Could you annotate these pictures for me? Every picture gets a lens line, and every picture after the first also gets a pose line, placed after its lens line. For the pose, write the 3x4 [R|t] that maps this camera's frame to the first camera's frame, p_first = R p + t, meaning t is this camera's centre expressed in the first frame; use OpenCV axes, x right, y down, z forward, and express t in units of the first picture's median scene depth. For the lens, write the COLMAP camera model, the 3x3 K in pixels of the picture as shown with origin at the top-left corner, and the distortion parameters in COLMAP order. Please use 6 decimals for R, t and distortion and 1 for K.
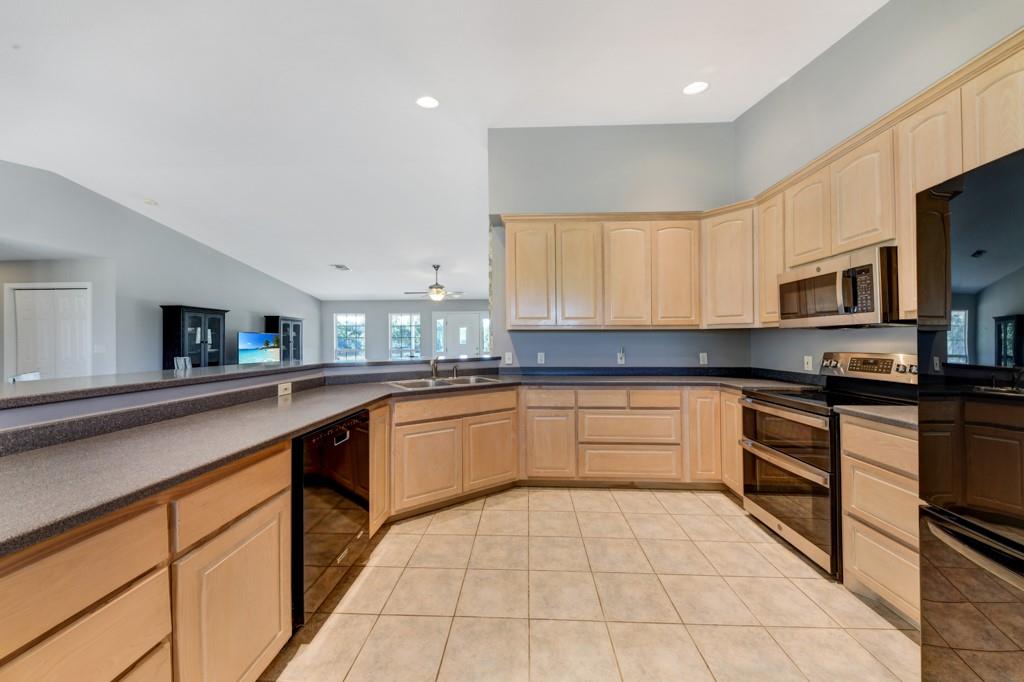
lens RADIAL K [[356.7, 0, 511.5], [0, 356.7, 335.8], [0, 0, 1]] dist [0.004774, -0.004308]
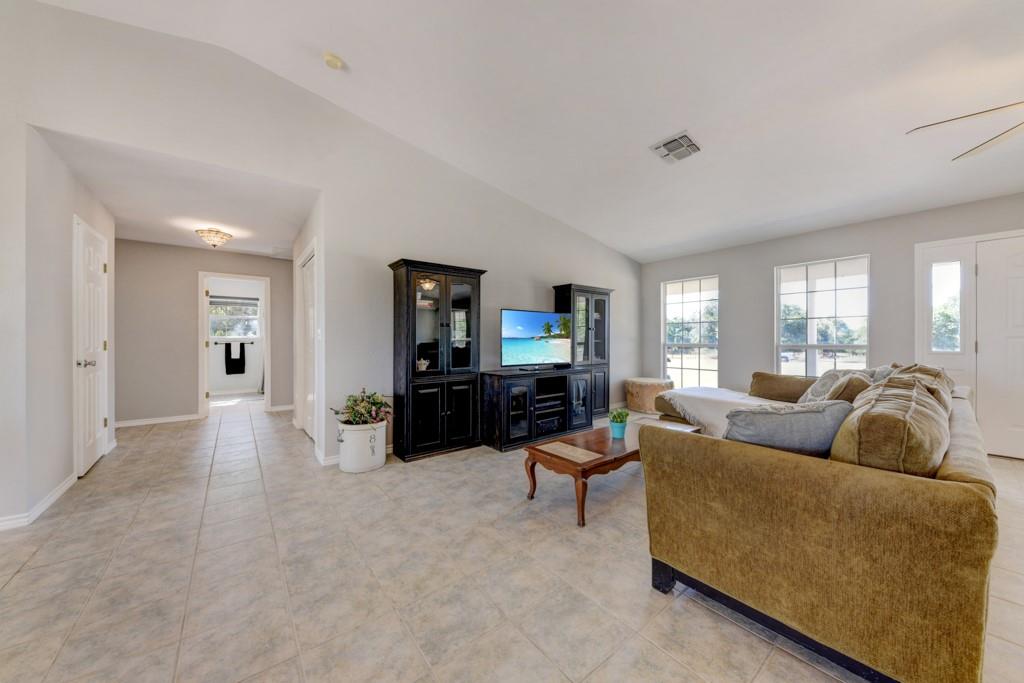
lens RADIAL K [[356.7, 0, 512.2], [0, 356.7, 339.8], [0, 0, 1]] dist [0.004774, -0.004308]
pose [[0.653535, 0.008739, -0.756845, -0.270665], [0.004694, 0.999867, 0.015598, 0.027546], [0.756881, -0.013747, 0.653408, 0.545886]]
